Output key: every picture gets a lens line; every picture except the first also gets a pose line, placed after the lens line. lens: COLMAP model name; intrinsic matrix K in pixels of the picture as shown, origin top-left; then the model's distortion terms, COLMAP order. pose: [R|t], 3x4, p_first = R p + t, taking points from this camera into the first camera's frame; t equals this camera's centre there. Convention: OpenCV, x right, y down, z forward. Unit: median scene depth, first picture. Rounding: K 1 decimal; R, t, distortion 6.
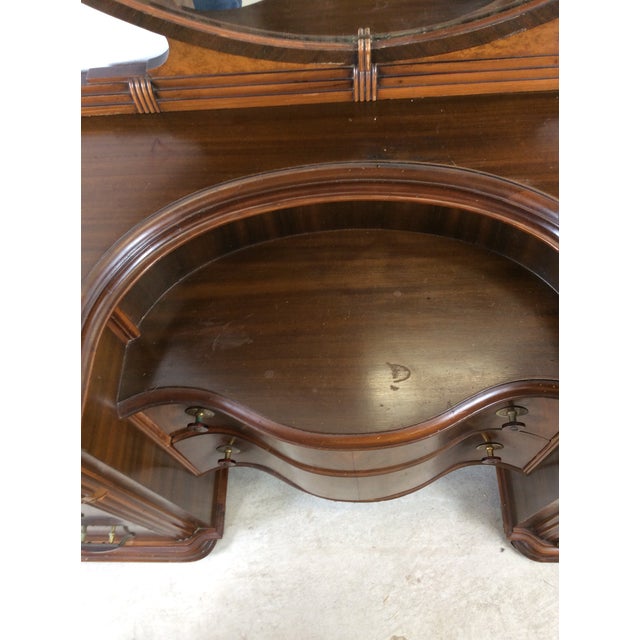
lens RADIAL K [[585.6, 0, 318.4], [0, 585.6, 325.6], [0, 0, 1]] dist [0.016769, 0.000000]
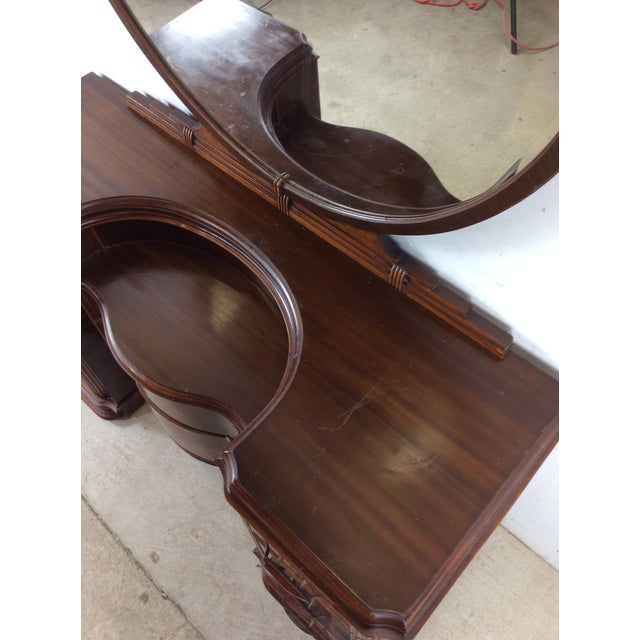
lens RADIAL K [[585.6, 0, 324.9], [0, 585.6, 322.1], [0, 0, 1]] dist [0.016769, 0.000000]
pose [[0.746401, 0.590535, -0.306845, 0.521144], [-0.604392, 0.794508, 0.058878, -0.206087], [0.278560, 0.141508, 0.949937, -0.246822]]
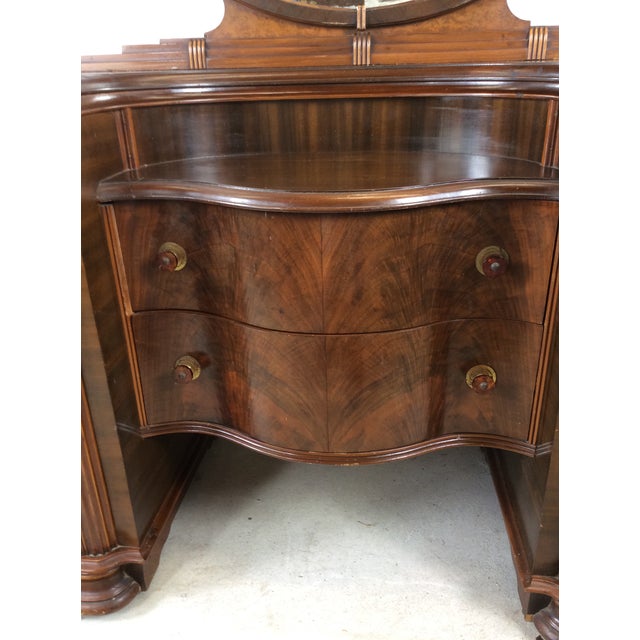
lens RADIAL K [[585.6, 0, 317.6], [0, 585.6, 325.9], [0, 0, 1]] dist [0.016769, 0.000000]
pose [[0.993403, 0.093135, -0.066913, 0.079690], [-0.114535, 0.776487, -0.619637, 0.572018], [-0.005753, 0.623213, 0.782031, 0.215622]]
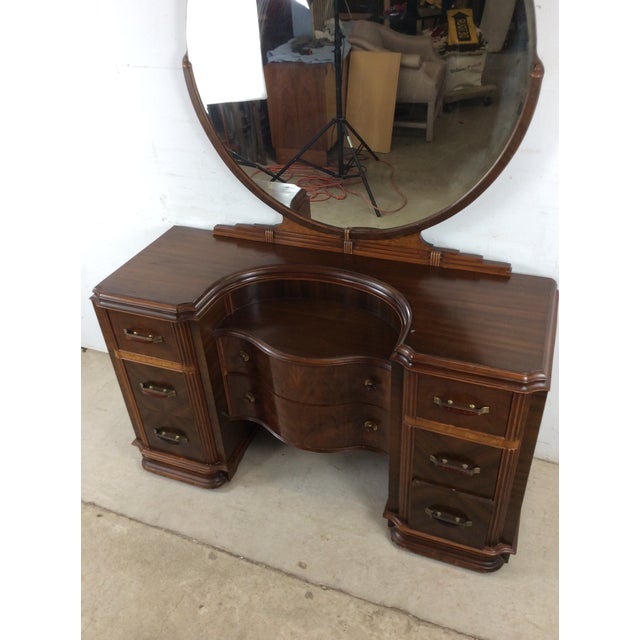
lens RADIAL K [[585.6, 0, 317.3], [0, 585.6, 314.2], [0, 0, 1]] dist [0.016769, 0.000000]
pose [[0.935980, 0.229549, -0.266924, 0.444468], [-0.325295, 0.853839, -0.406378, 0.586961], [0.134626, 0.467190, 0.873847, -0.714231]]
